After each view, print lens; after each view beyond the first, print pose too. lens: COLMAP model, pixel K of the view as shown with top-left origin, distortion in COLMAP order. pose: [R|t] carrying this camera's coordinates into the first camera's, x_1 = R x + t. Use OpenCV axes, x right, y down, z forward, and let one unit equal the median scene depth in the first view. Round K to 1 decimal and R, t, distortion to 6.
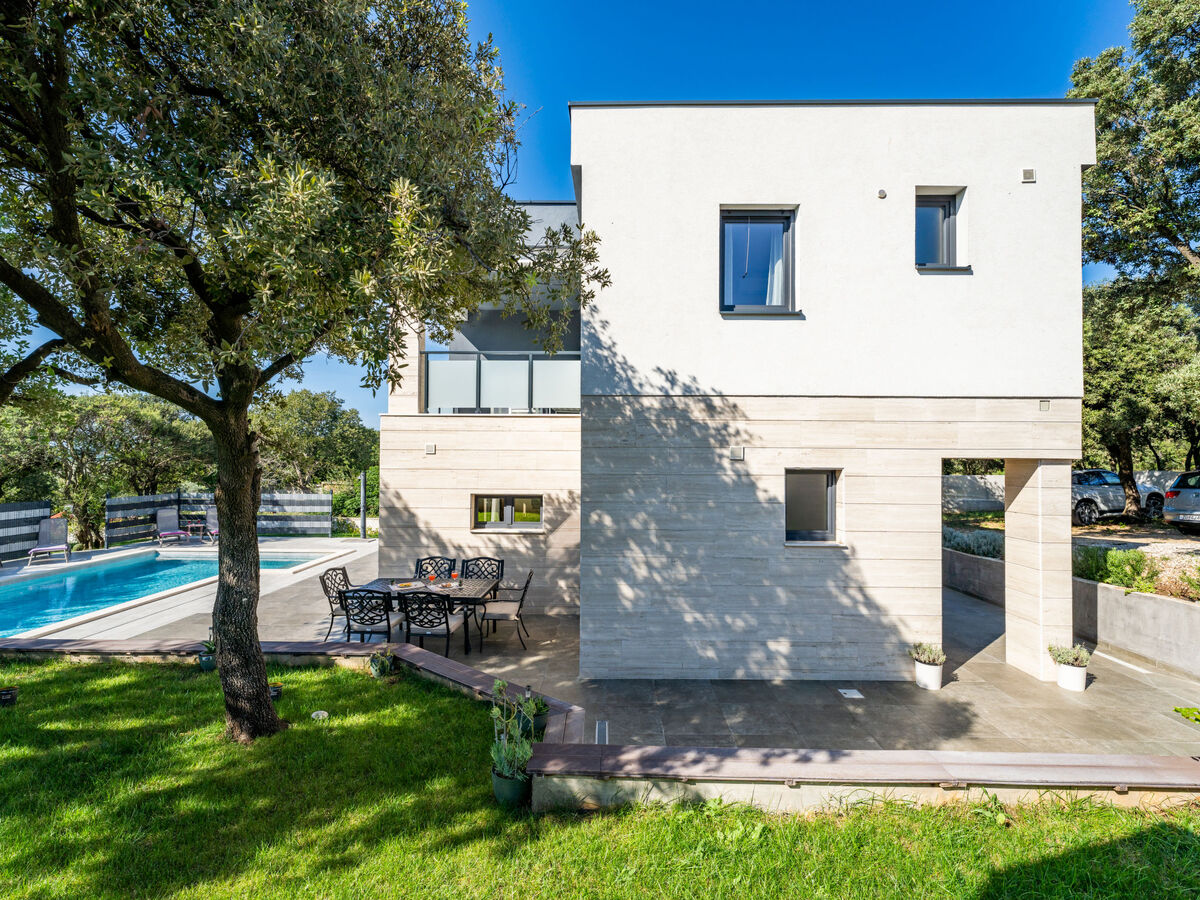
lens RADIAL K [[533.5, 0, 598.4], [0, 533.5, 468.3], [0, 0, 1]] dist [-0.001480, 0.000141]
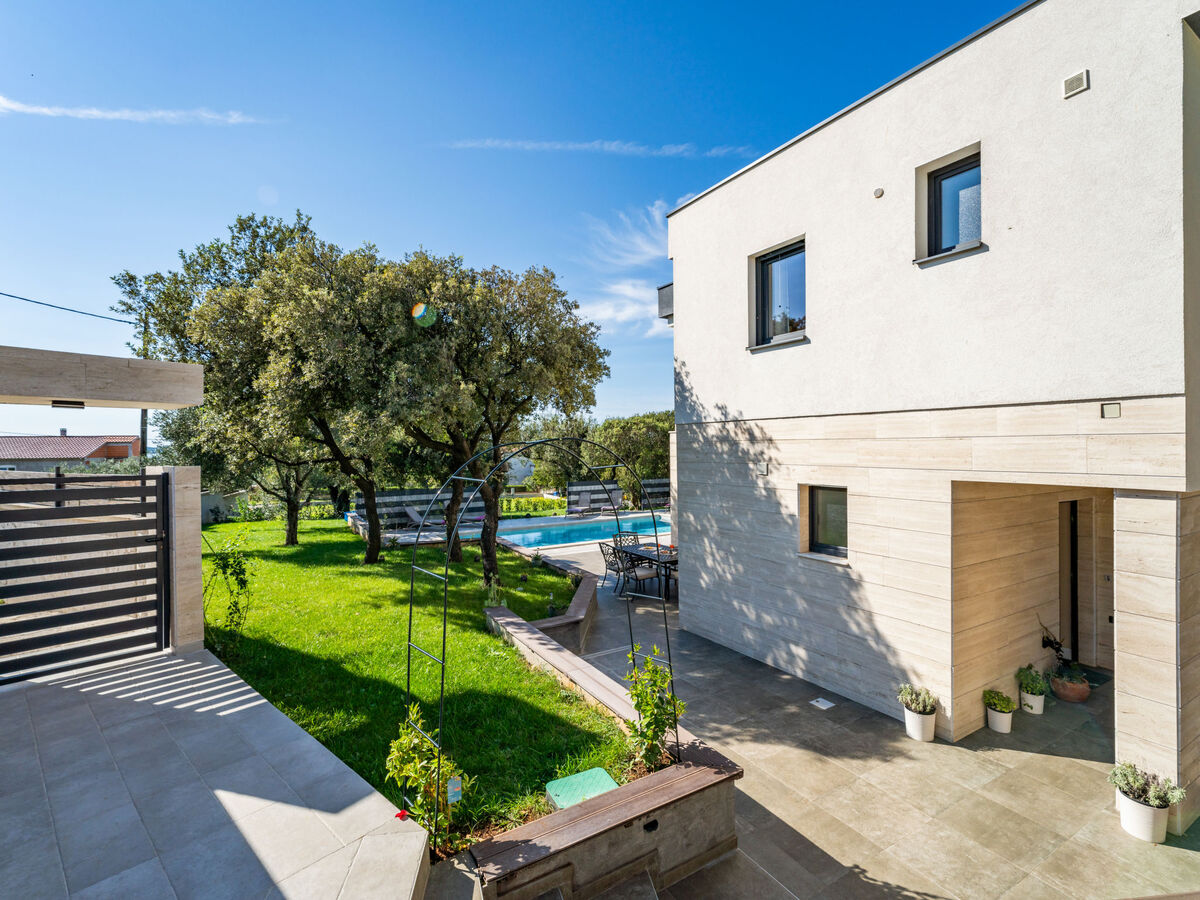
lens RADIAL K [[533.5, 0, 598.4], [0, 533.5, 468.3], [0, 0, 1]] dist [-0.001480, 0.000141]
pose [[0.530894, 0.016475, -0.847278, 1.056361], [0.014743, 0.999480, 0.028672, -0.070471], [0.847310, -0.027713, 0.530375, 0.082206]]
